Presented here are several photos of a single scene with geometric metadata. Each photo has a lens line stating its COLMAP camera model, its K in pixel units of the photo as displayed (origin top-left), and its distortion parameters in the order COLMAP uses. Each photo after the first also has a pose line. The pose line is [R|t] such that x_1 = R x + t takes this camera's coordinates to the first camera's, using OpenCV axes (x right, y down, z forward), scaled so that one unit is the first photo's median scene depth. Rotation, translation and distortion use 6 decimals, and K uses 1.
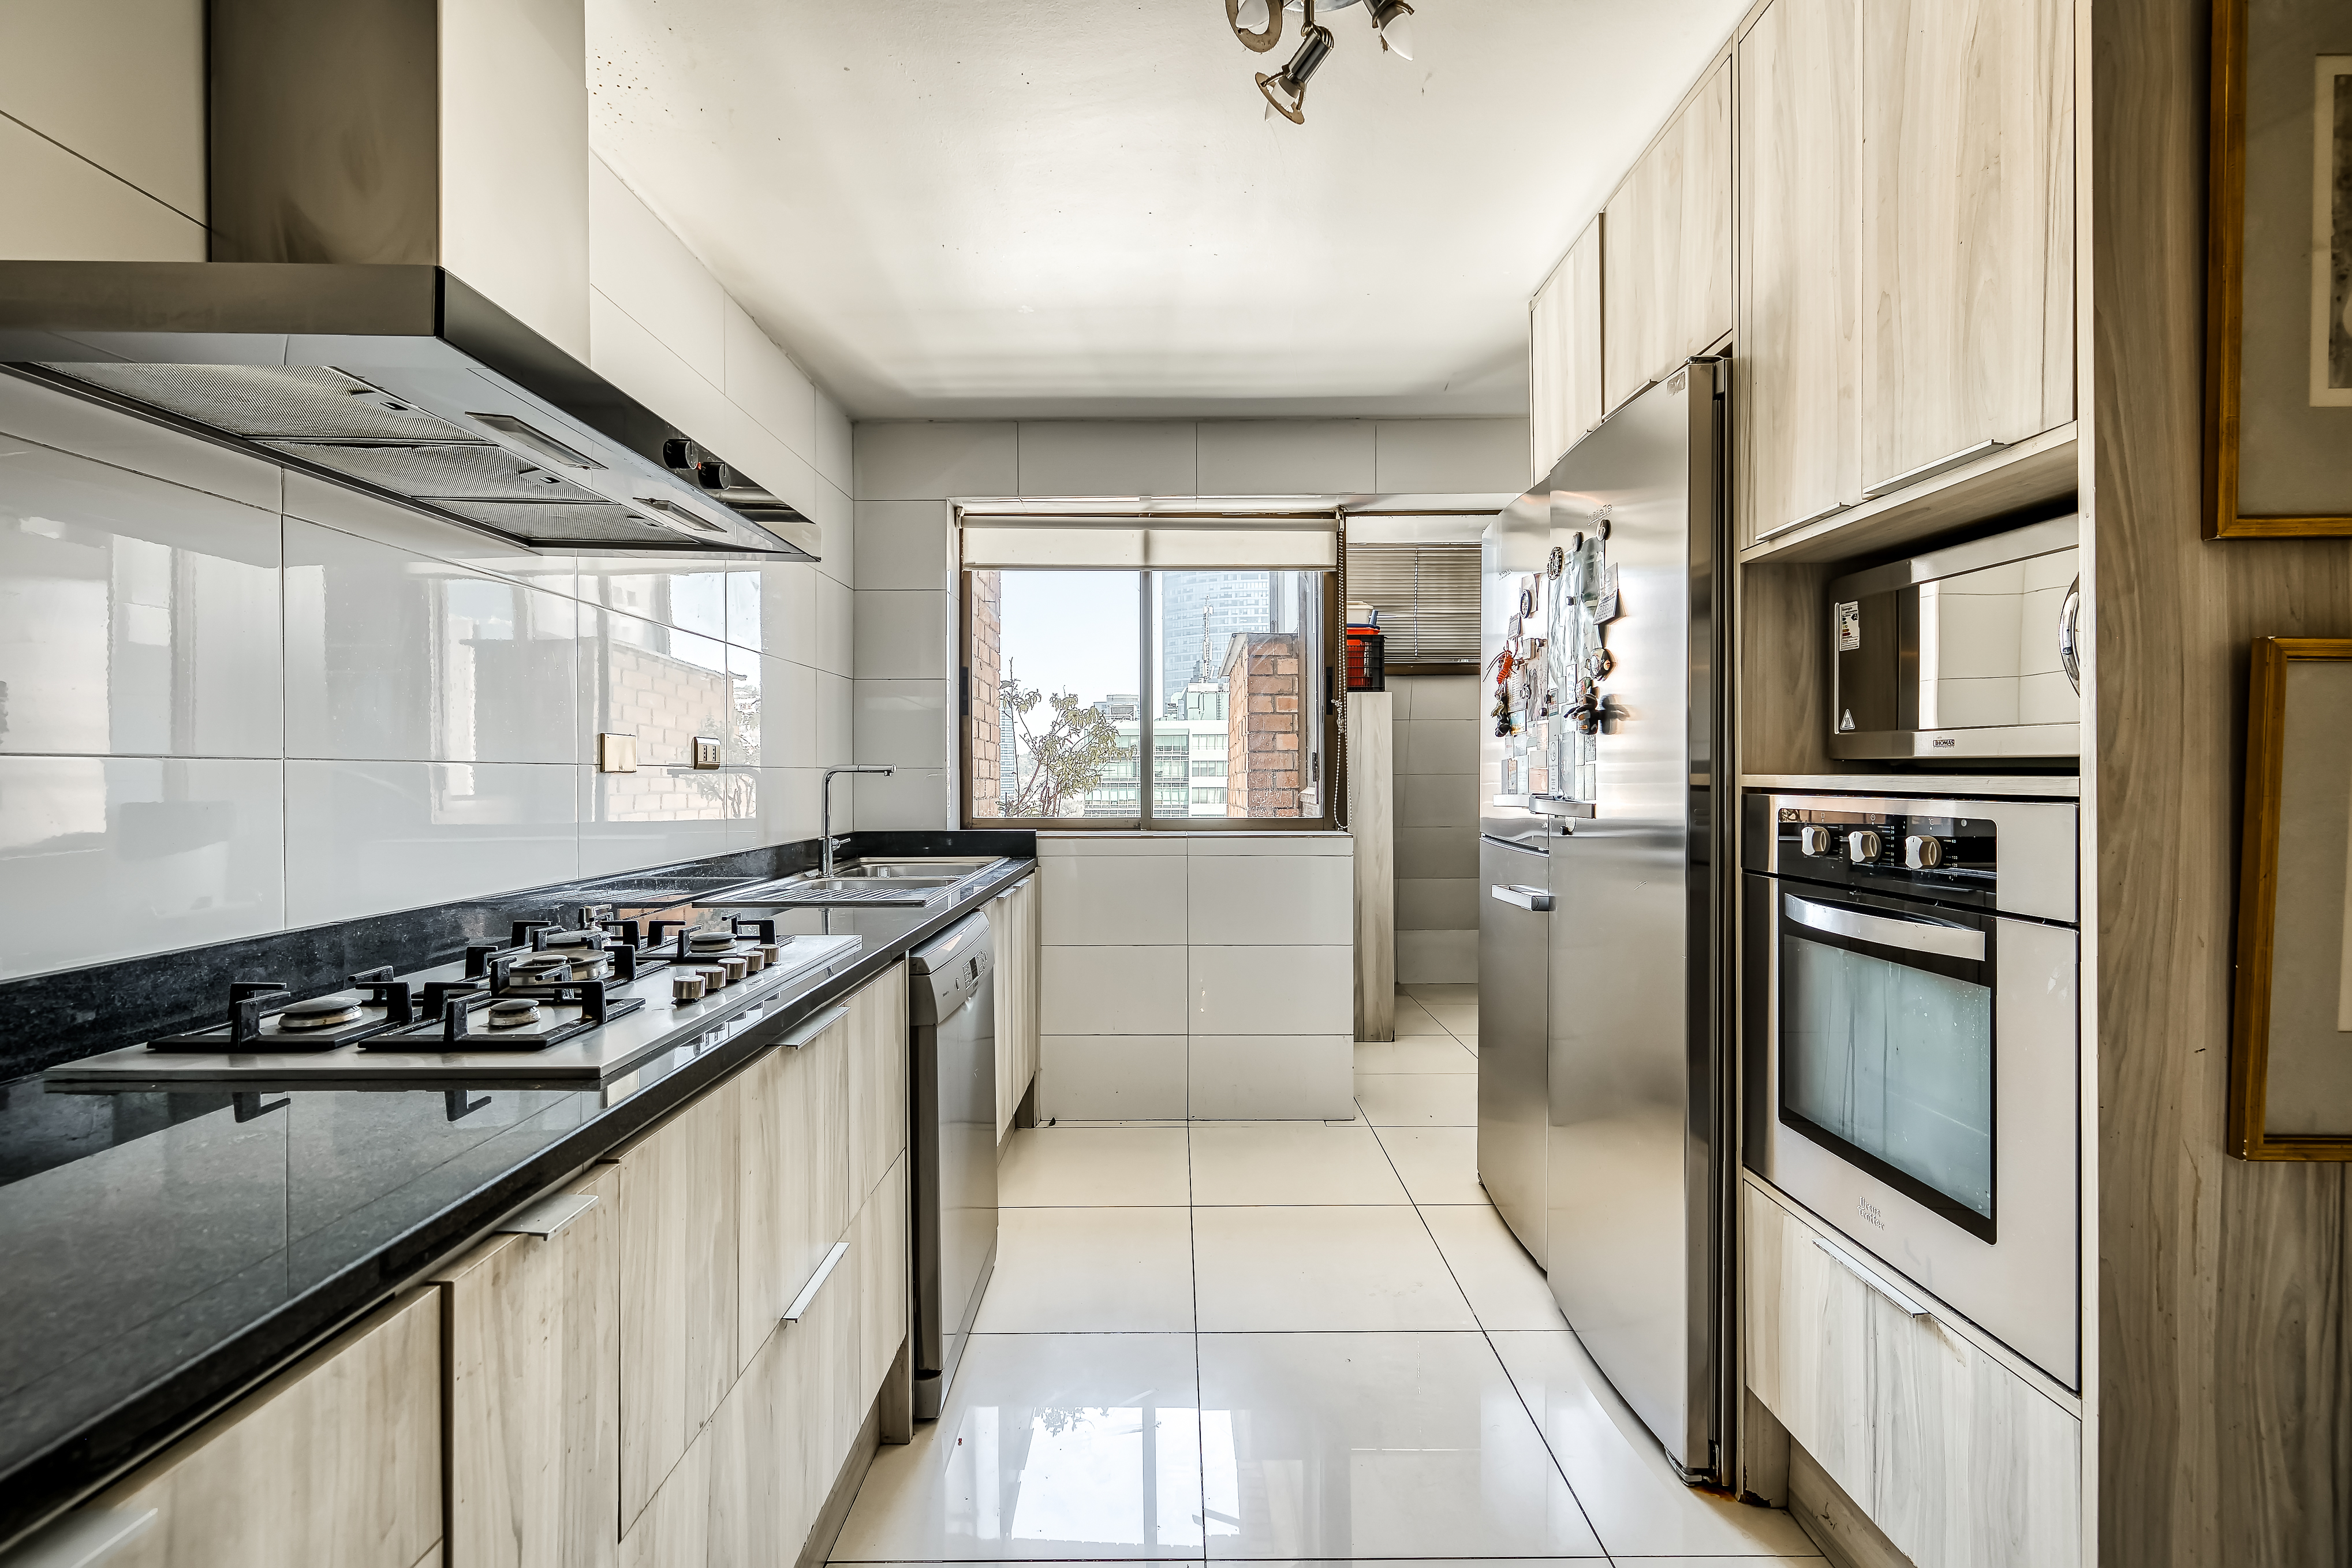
lens RADIAL K [[1017.2, 0, 1188.3], [0, 1017.2, 781.5], [0, 0, 1]] dist [-0.000865, -0.000091]
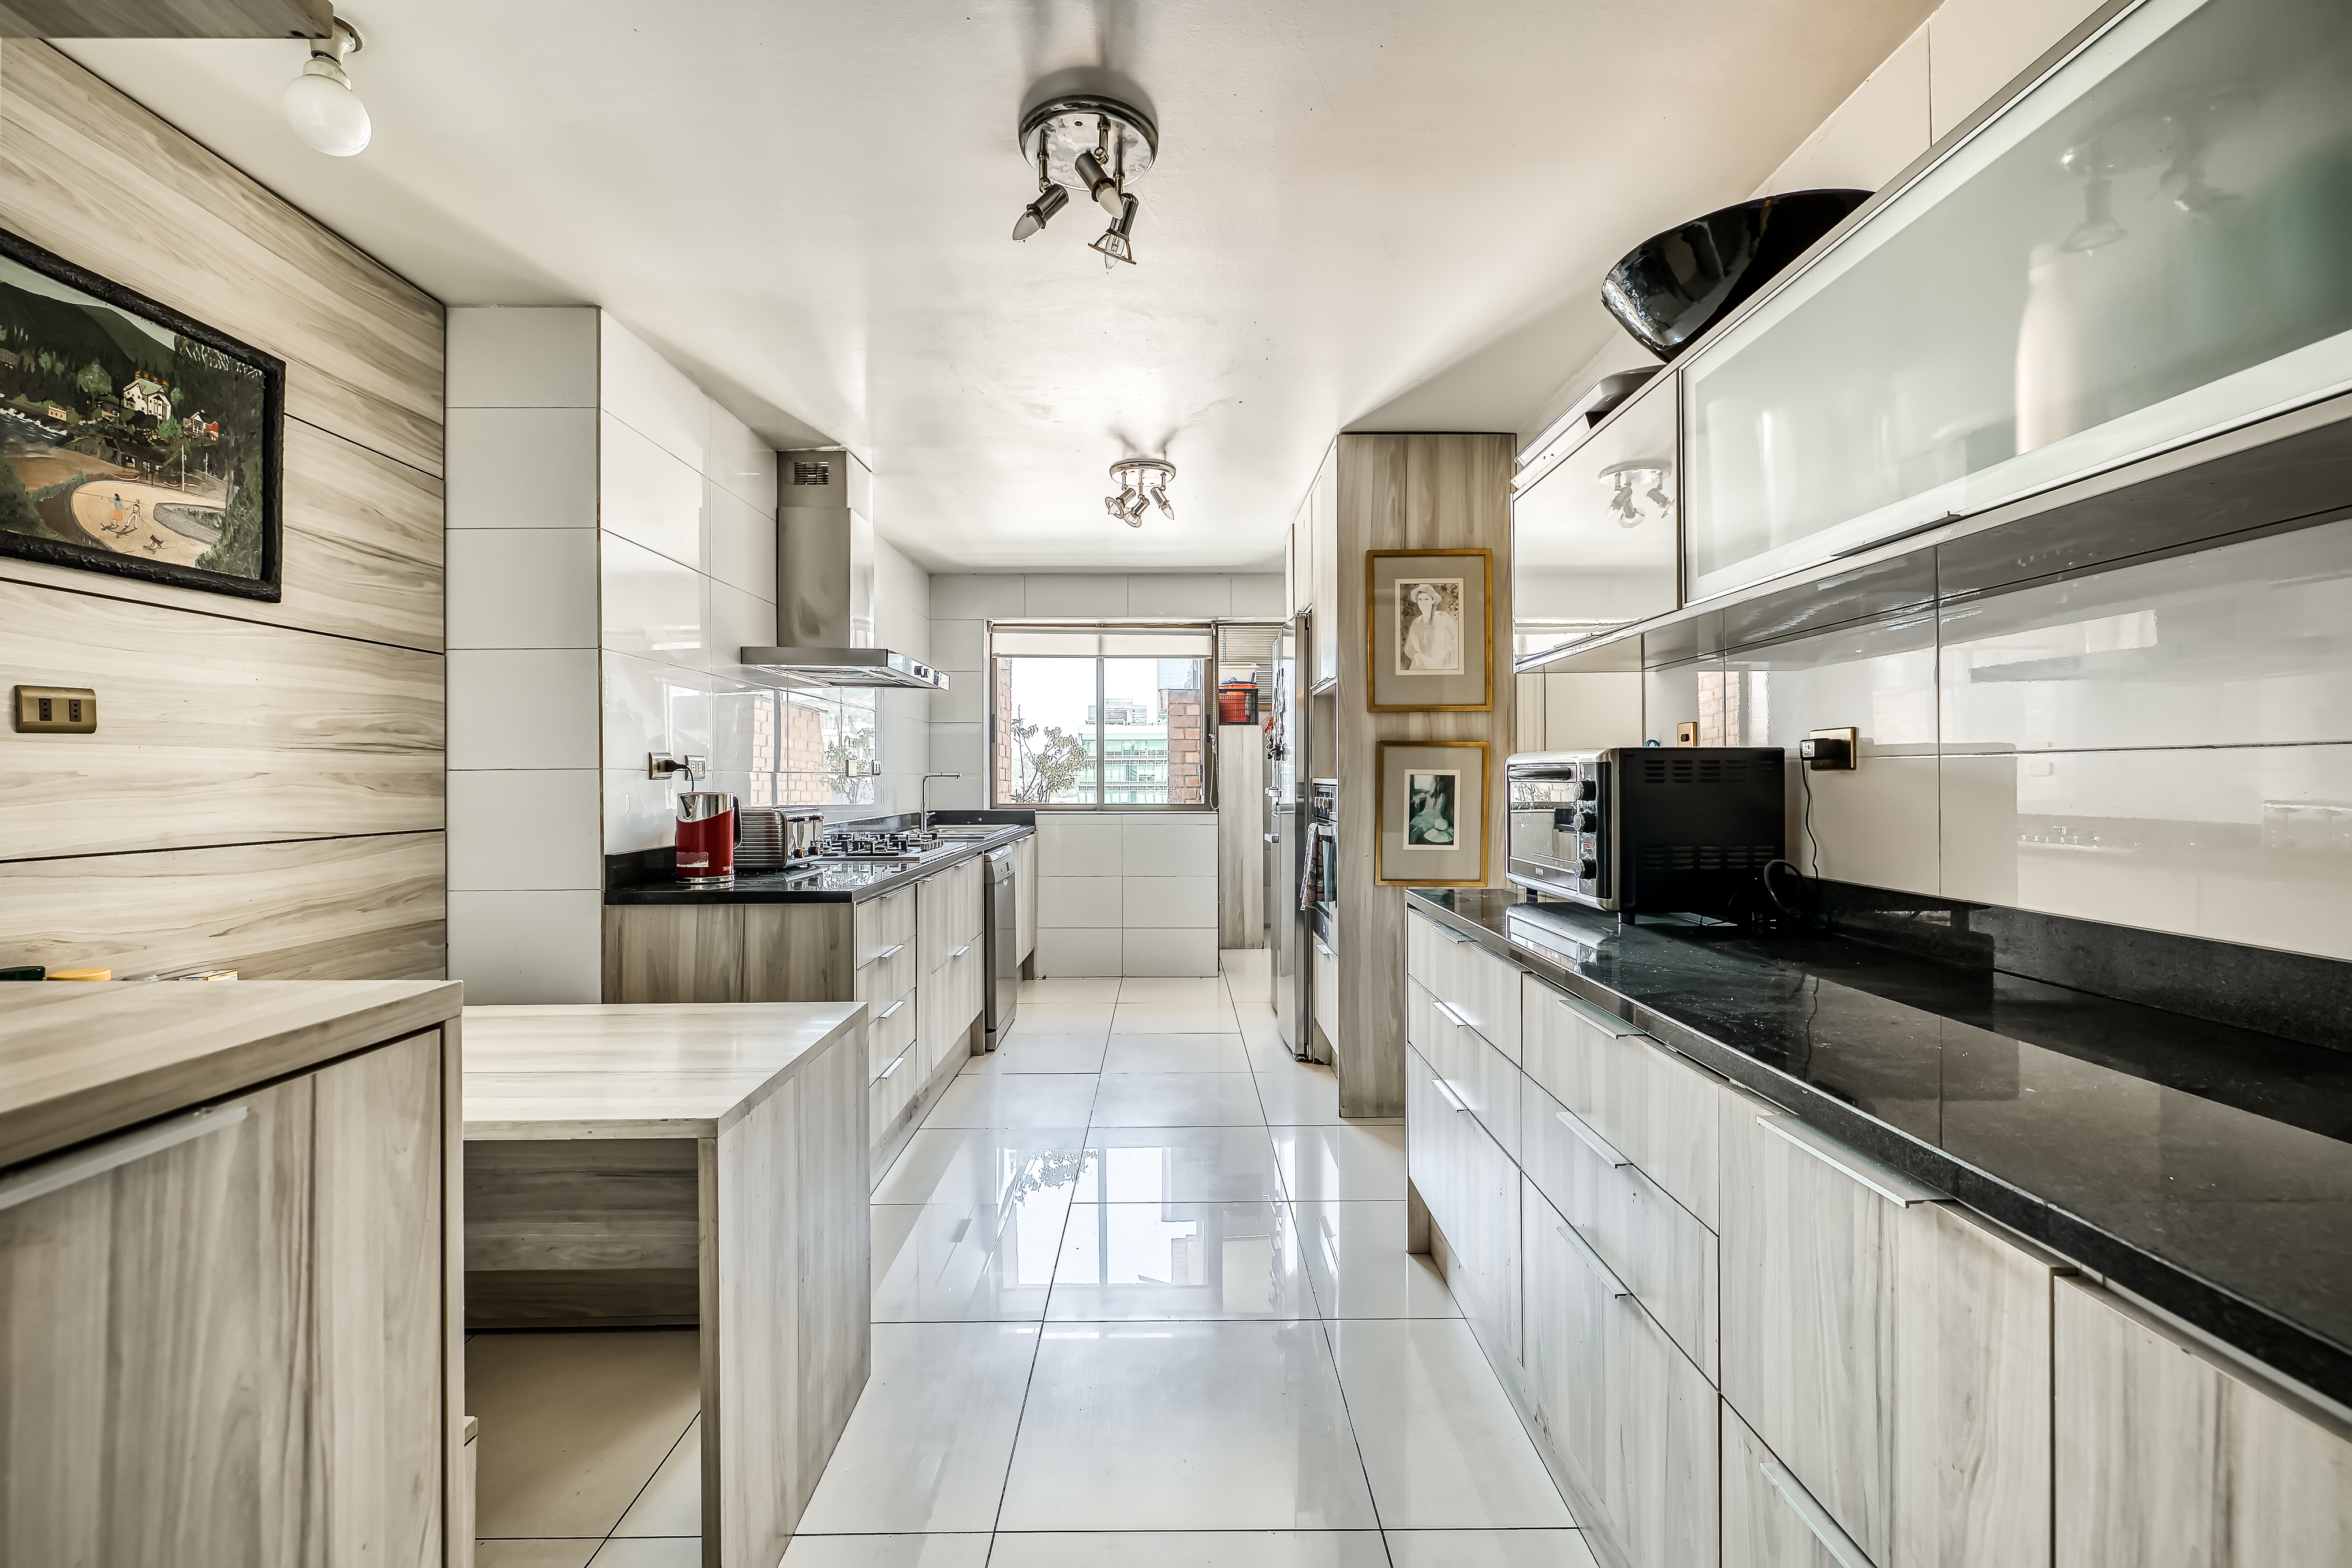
lens RADIAL K [[1017.2, 0, 1188.3], [0, 1017.2, 781.5], [0, 0, 1]] dist [-0.000865, -0.000091]
pose [[0.999986, 0.000989, 0.005160, 0.096863], [-0.000967, 0.999991, -0.004249, 0.005737], [-0.005164, 0.004244, 0.999978, -0.696761]]
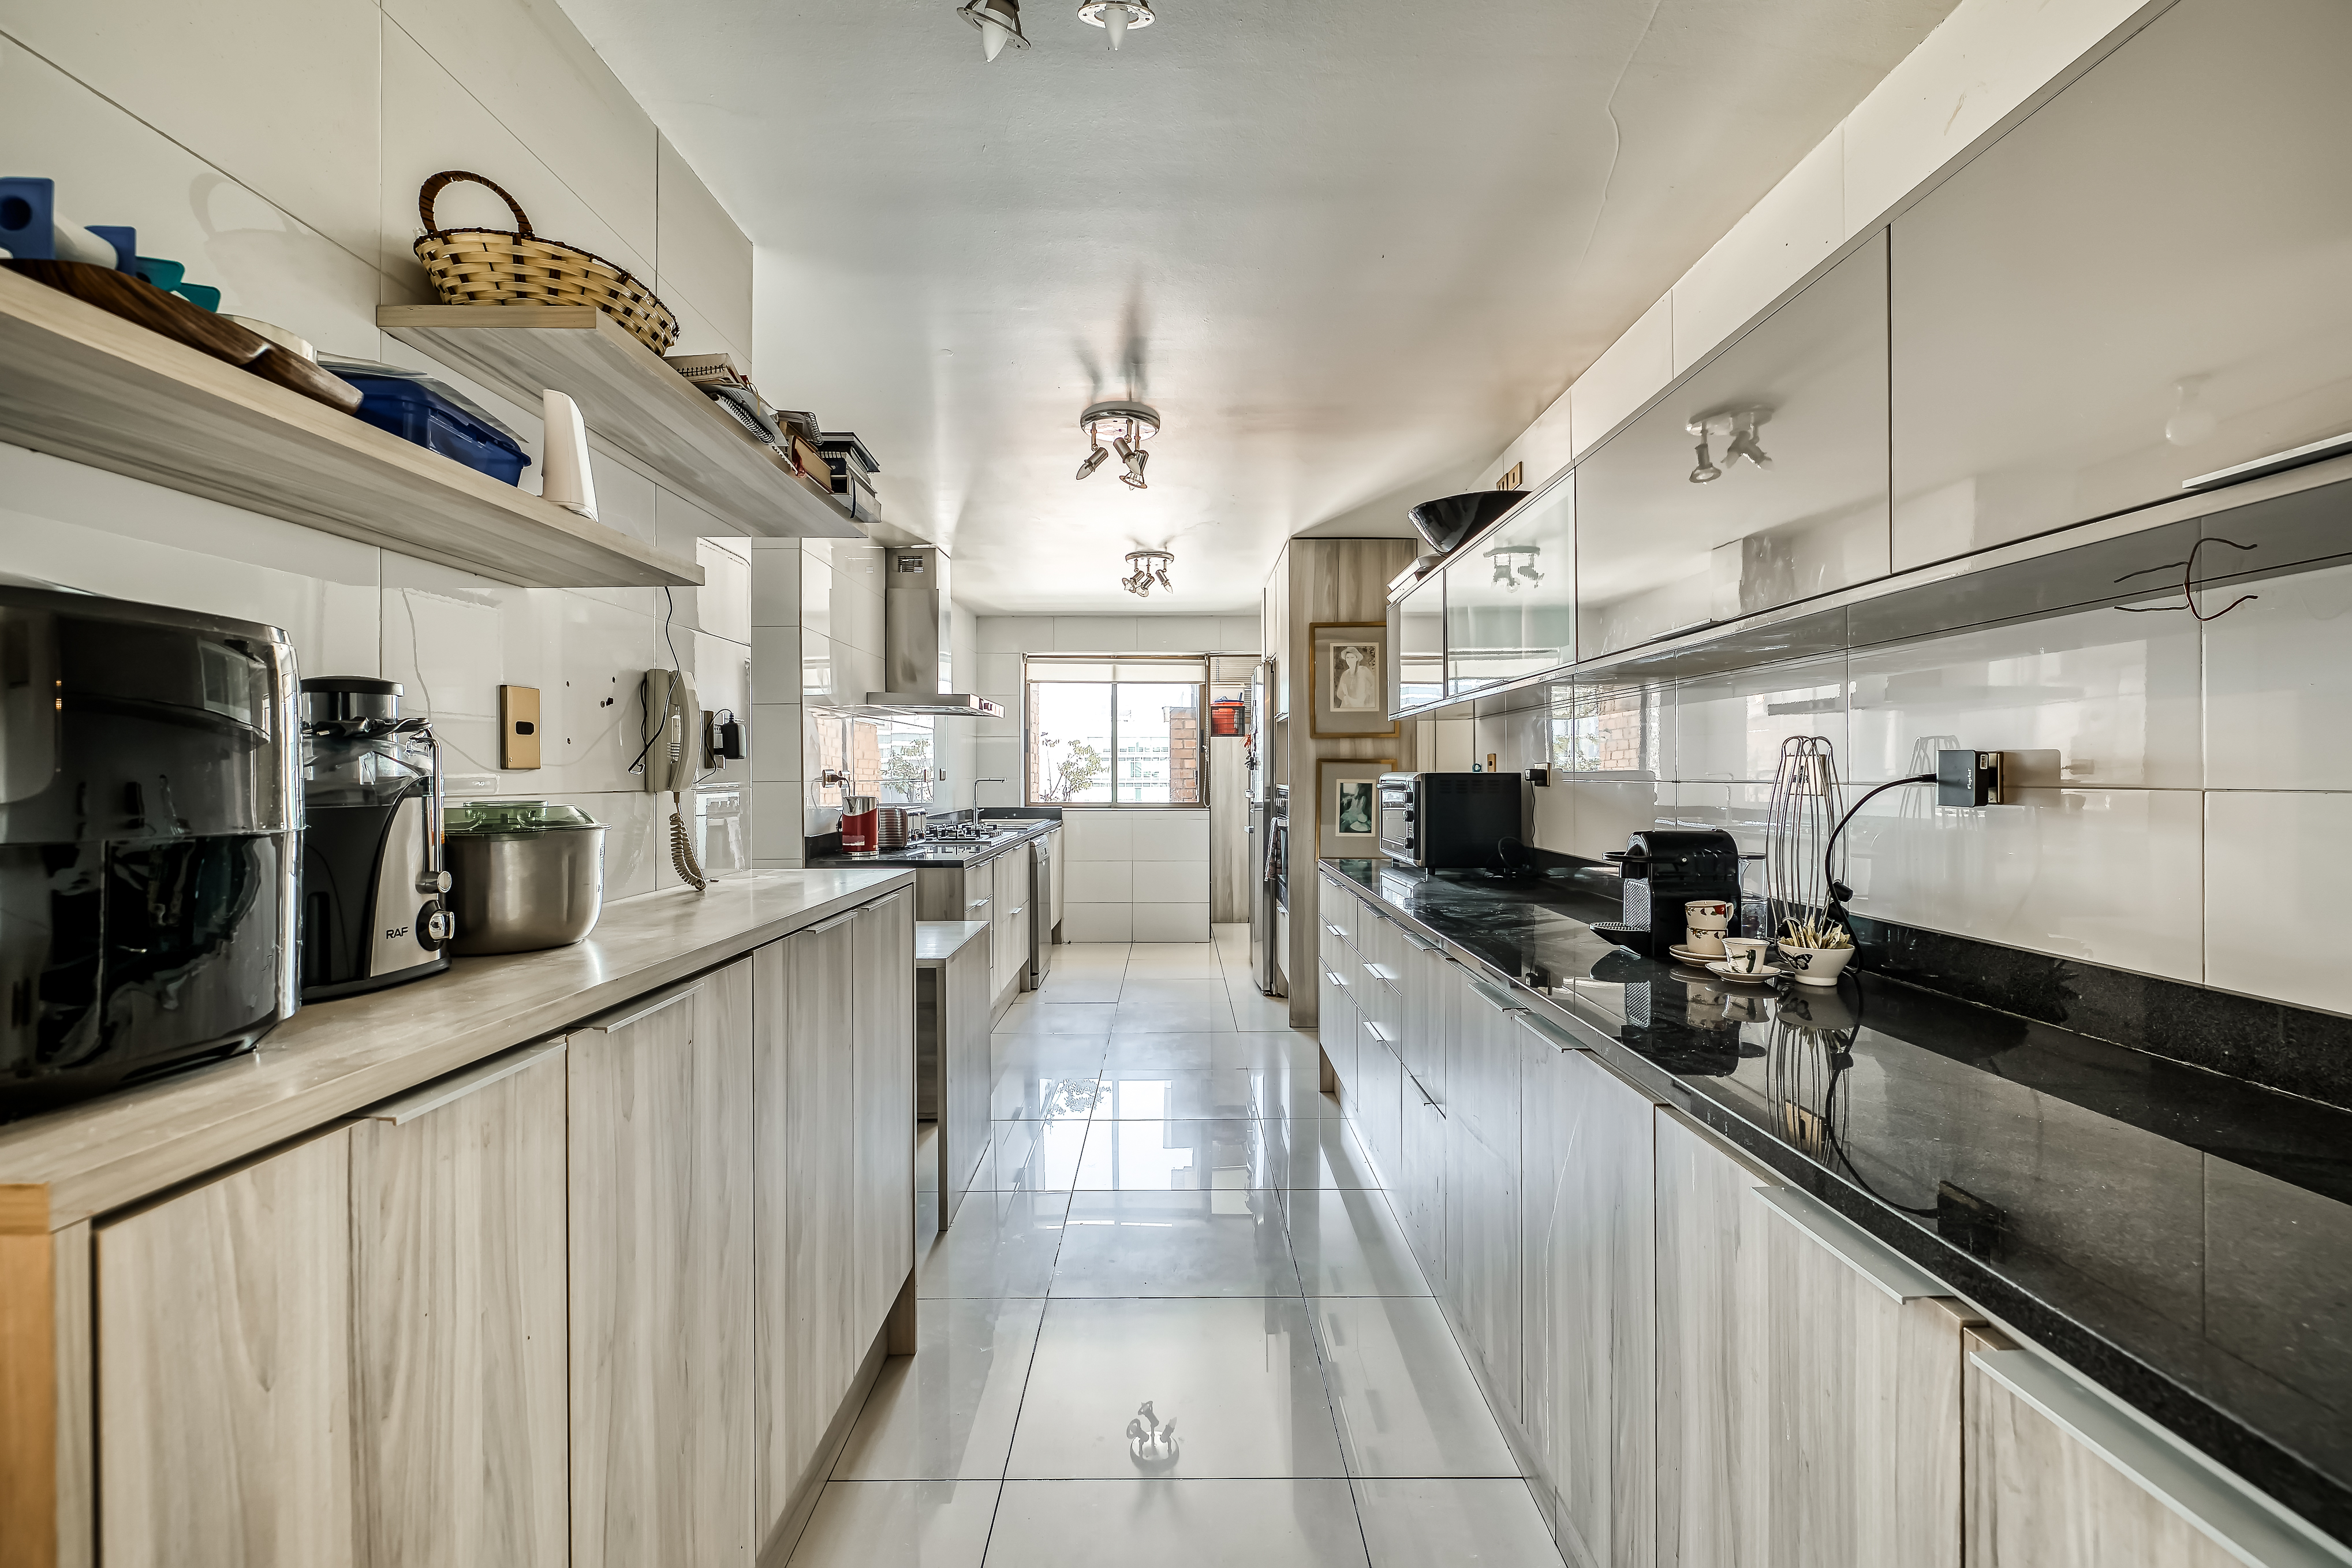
lens RADIAL K [[1017.2, 0, 1188.3], [0, 1017.2, 781.5], [0, 0, 1]] dist [-0.000865, -0.000091]
pose [[0.999998, 0.001904, 0.000957, 0.108750], [-0.001903, 0.999998, -0.000654, -0.005545], [-0.000958, 0.000652, 0.999999, -1.084573]]
